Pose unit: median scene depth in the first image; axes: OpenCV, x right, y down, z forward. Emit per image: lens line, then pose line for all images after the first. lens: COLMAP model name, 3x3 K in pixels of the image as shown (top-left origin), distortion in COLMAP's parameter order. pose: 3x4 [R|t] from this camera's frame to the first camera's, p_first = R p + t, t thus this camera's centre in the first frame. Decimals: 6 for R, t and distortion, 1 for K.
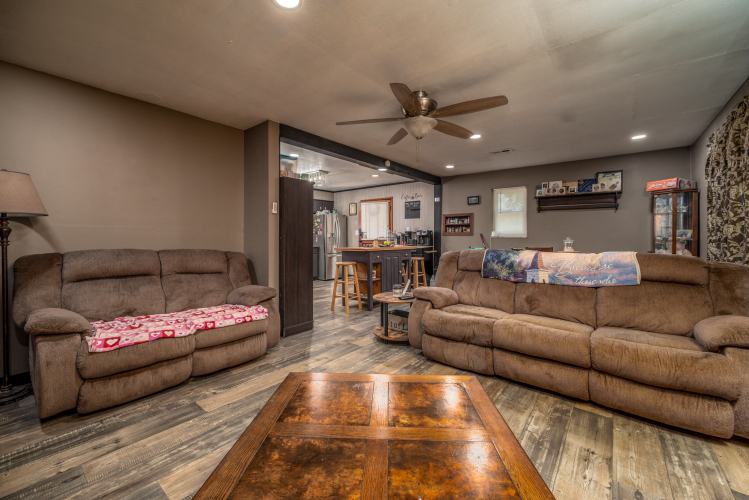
lens RADIAL K [[295.2, 0, 383.3], [0, 295.2, 233.3], [0, 0, 1]] dist [-0.006338, 0.000253]
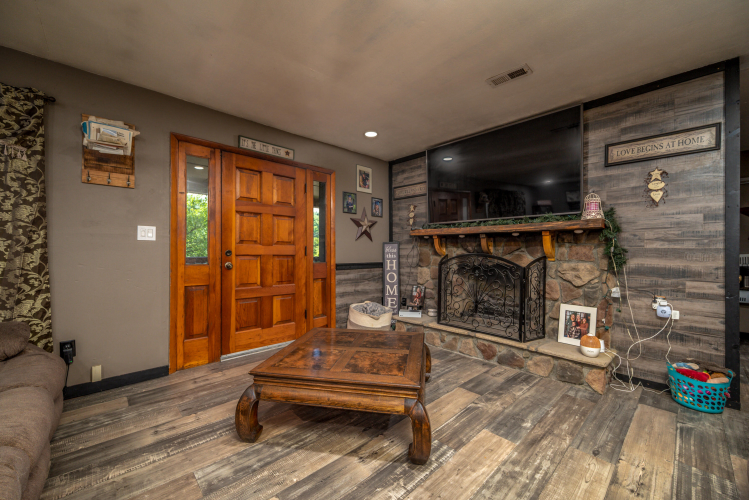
lens RADIAL K [[295.2, 0, 377.6], [0, 295.2, 252.7], [0, 0, 1]] dist [-0.006338, 0.000253]
pose [[-0.989072, -0.002101, 0.147421, -0.163181], [-0.004502, 0.999863, -0.015955, 0.026232], [-0.147367, -0.016444, -0.988945, 1.016488]]
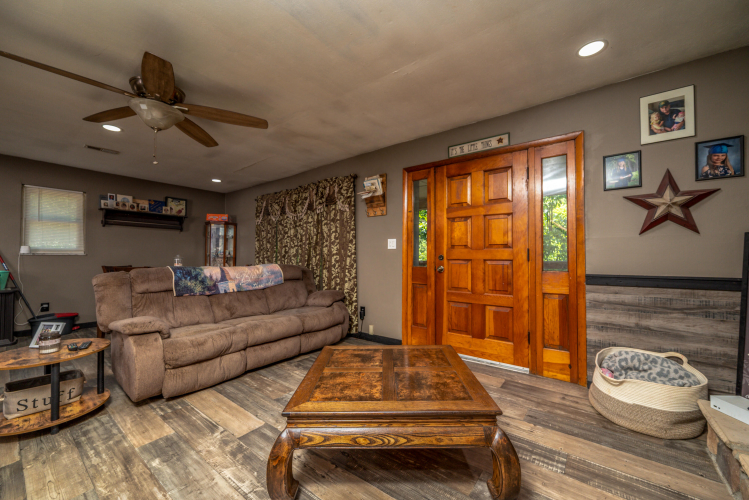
lens RADIAL K [[295.2, 0, 364.1], [0, 295.2, 252.3], [0, 0, 1]] dist [-0.006338, 0.000253]
pose [[0.010645, 0.015257, 0.999827, -0.604392], [-0.014299, 0.999784, -0.015104, 0.014910], [-0.999841, -0.014135, 0.010861, 0.401545]]
